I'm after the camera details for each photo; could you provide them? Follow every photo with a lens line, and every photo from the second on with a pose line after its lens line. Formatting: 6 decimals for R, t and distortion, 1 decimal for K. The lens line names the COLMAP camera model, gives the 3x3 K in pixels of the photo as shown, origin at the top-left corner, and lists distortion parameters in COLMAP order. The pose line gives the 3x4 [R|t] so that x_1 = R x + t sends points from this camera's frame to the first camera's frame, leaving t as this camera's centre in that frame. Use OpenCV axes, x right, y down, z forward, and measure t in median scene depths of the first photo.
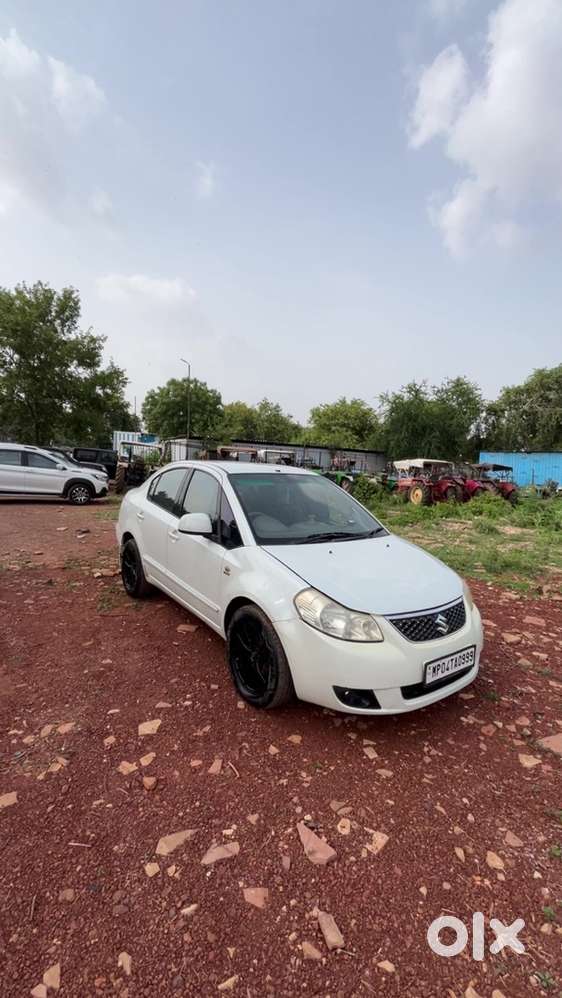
lens RADIAL K [[446.8, 0, 281.0], [0, 446.8, 499.0], [0, 0, 1]] dist [0.001892, 0.000935]
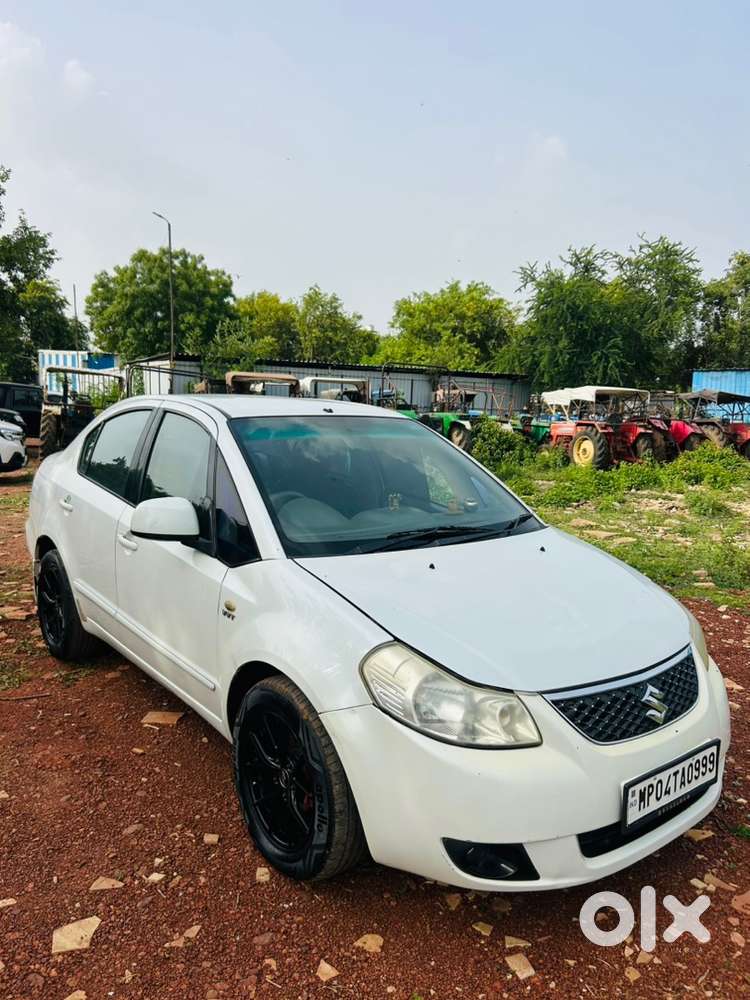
lens RADIAL K [[775.2, 0, 378.8], [0, 775.2, 515.1], [0, 0, 1]] dist [0.023754, -0.001824]
pose [[0.998753, -0.030672, 0.039392, 0.013867], [0.028028, 0.997426, 0.065999, 0.000032], [-0.041315, -0.064813, 0.997042, 0.101288]]
